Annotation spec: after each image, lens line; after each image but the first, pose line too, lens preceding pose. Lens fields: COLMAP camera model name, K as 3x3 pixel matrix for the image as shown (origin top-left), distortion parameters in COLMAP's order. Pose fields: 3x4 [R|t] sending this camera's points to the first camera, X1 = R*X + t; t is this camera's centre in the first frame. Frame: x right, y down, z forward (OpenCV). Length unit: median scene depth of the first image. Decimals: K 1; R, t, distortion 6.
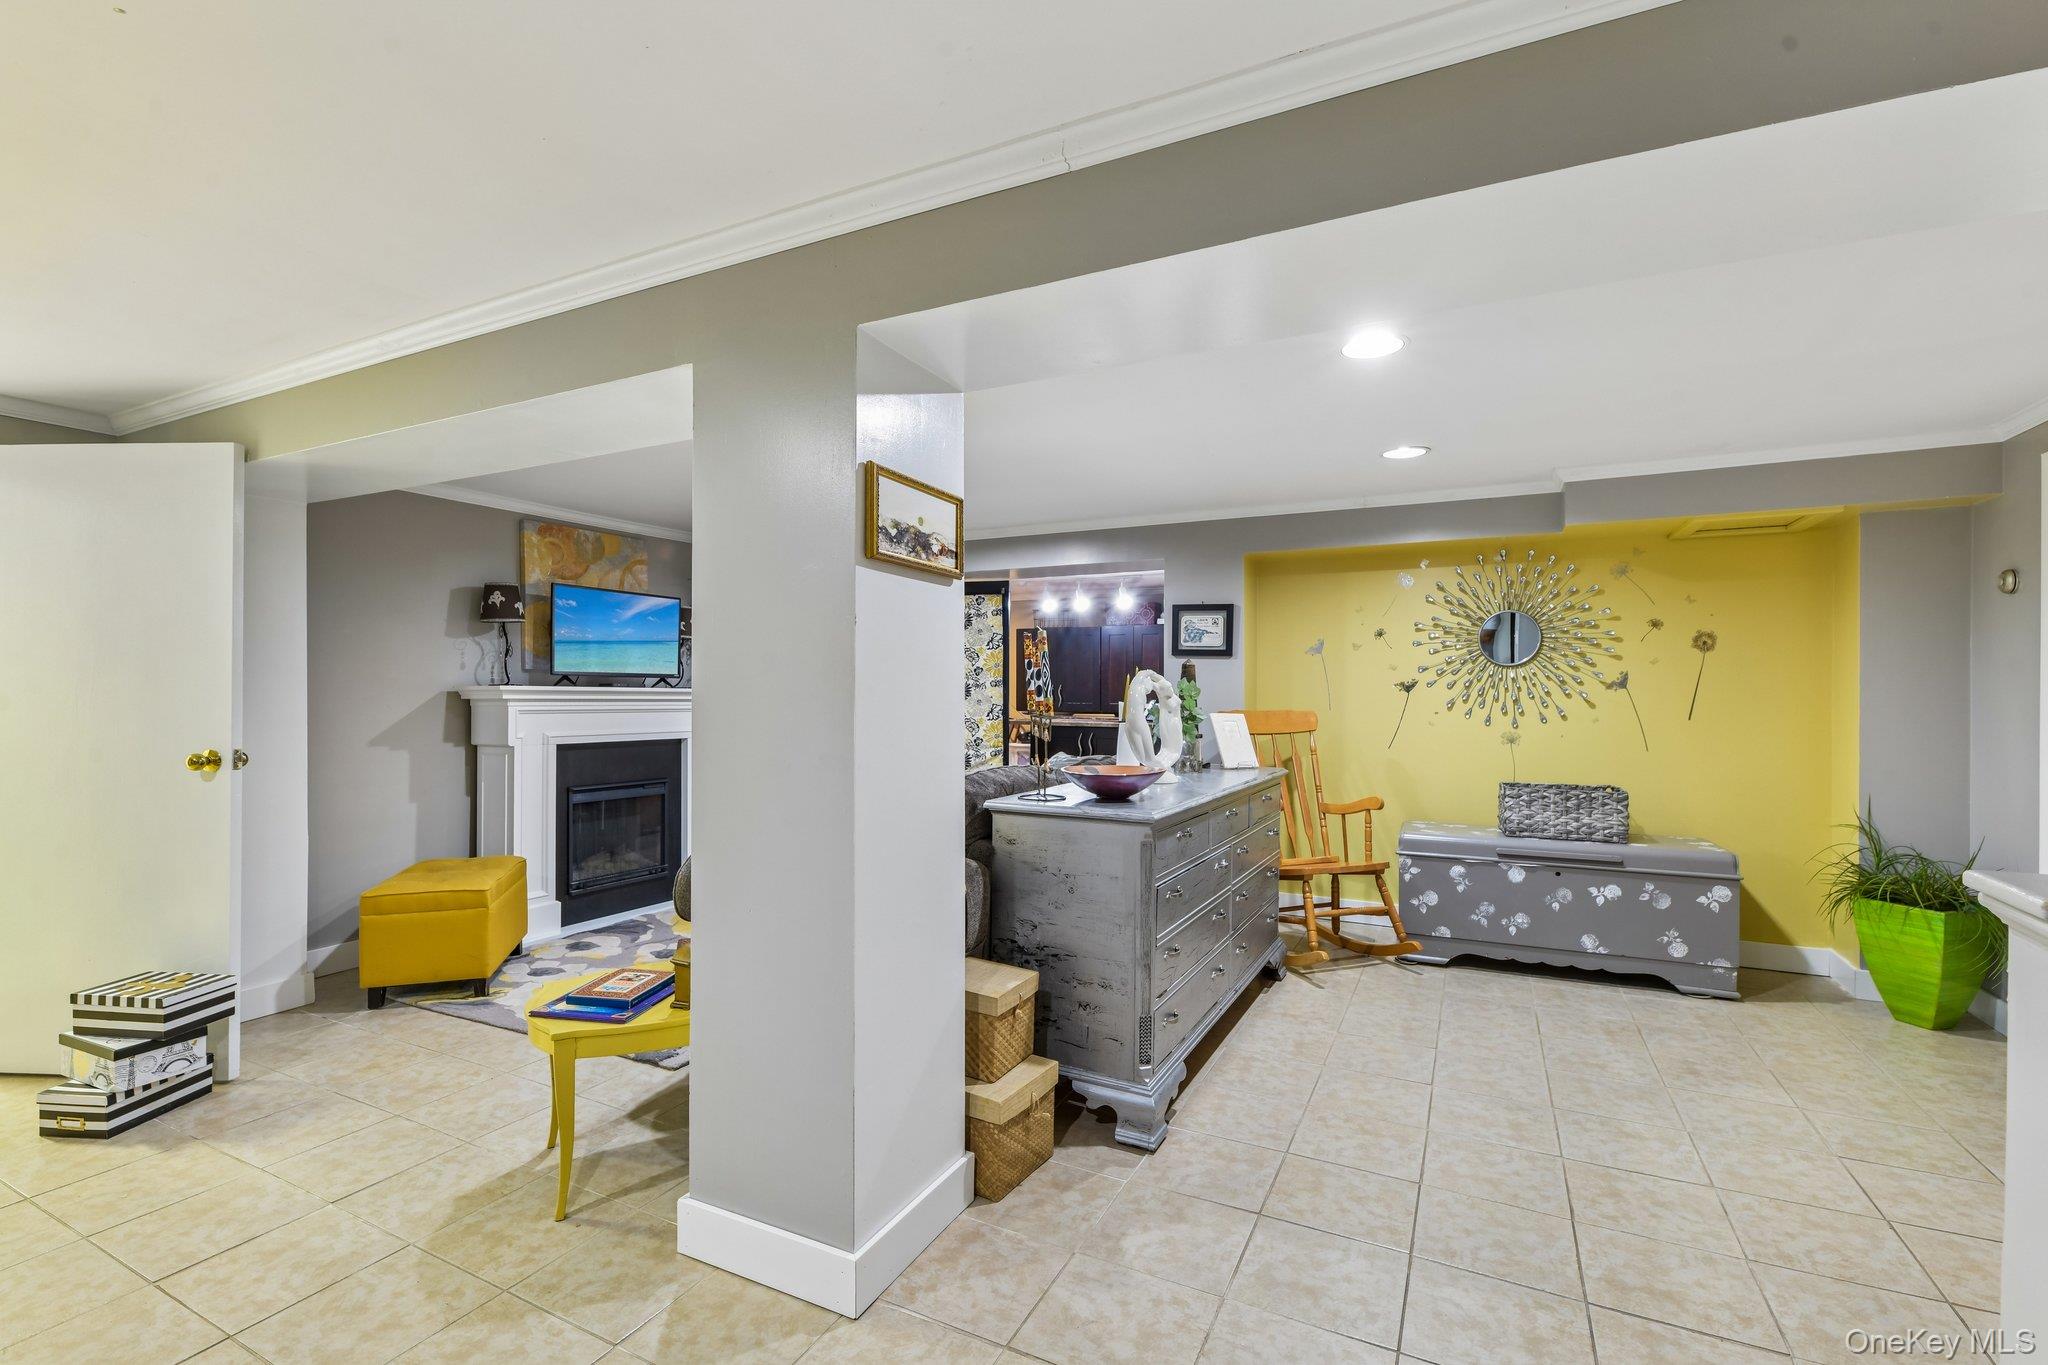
lens RADIAL K [[913.4, 0, 1020.5], [0, 913.4, 701.3], [0, 0, 1]] dist [-0.000306, -0.000299]
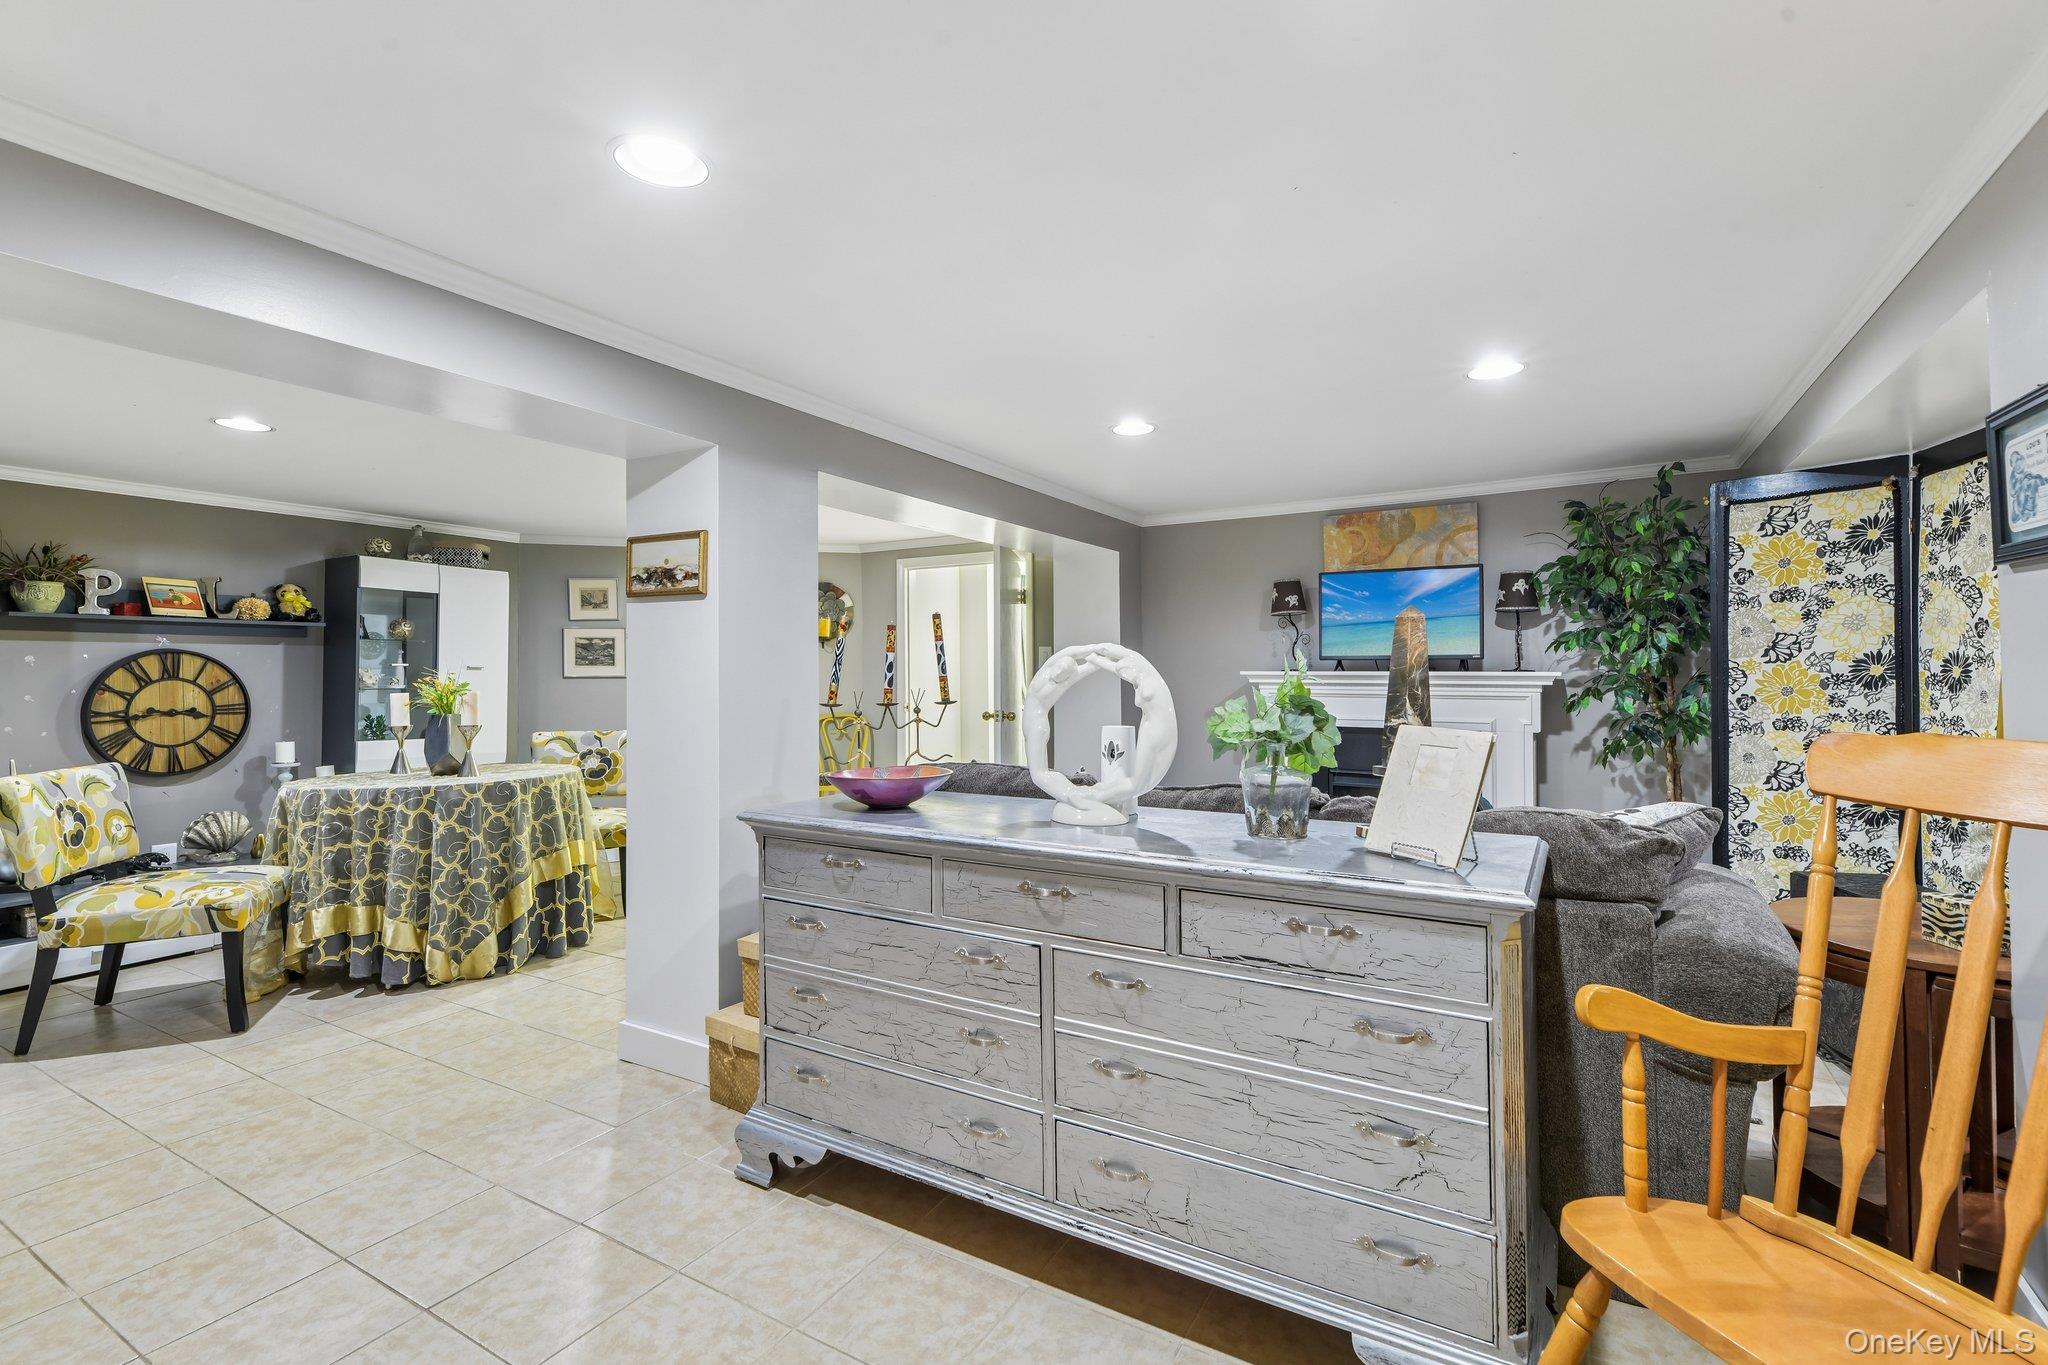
lens RADIAL K [[921.9, 0, 1023.0], [0, 921.9, 672.1], [0, 0, 1]] dist [-0.000177, -0.000130]
pose [[-0.058251, -0.004387, -0.998292, 0.696927], [-0.005639, 0.999976, -0.004066, -0.010647], [0.998286, 0.005393, -0.058274, 0.877476]]
